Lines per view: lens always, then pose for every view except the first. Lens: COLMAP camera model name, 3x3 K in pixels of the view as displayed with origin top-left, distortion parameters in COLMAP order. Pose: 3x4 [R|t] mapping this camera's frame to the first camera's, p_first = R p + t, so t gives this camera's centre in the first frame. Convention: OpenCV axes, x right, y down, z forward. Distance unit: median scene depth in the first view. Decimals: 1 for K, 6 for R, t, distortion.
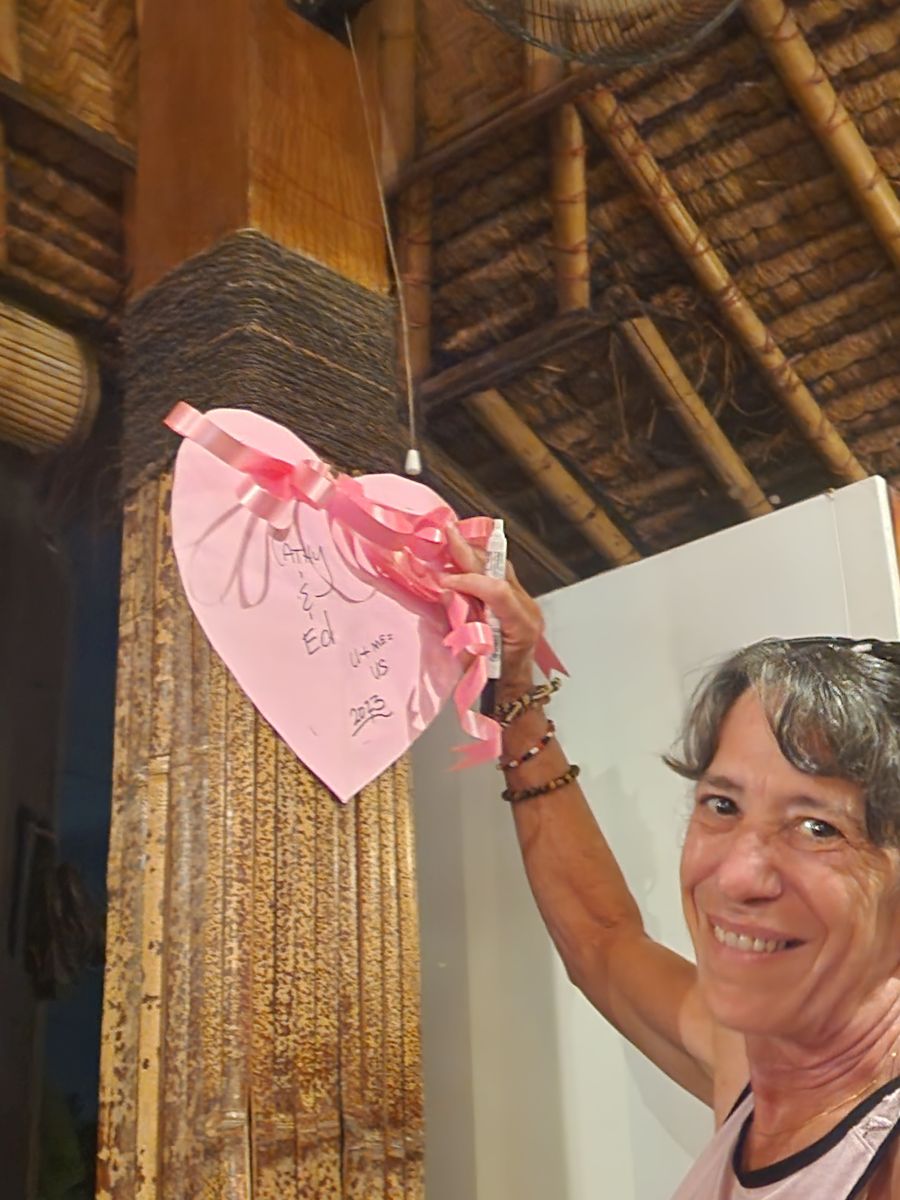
lens RADIAL K [[791.6, 0, 449.8], [0, 791.6, 597.6], [0, 0, 1]] dist [-0.002964, -0.002007]
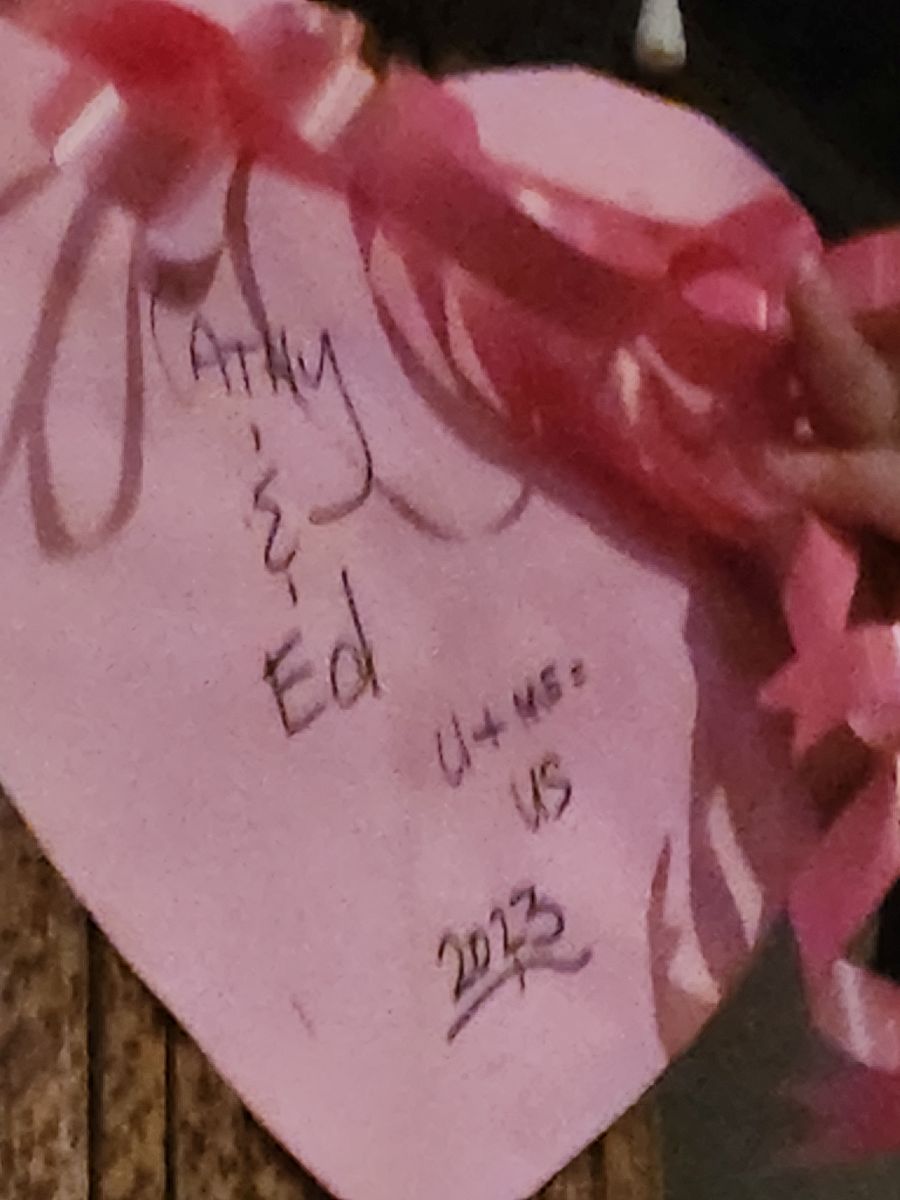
lens RADIAL K [[791.6, 0, 446.0], [0, 791.6, 601.3], [0, 0, 1]] dist [-0.002964, -0.002007]
pose [[0.983694, -0.014363, -0.179277, -0.073711], [-0.005402, 0.993997, -0.109276, 0.055955], [0.179770, 0.108462, 0.977711, 0.735377]]
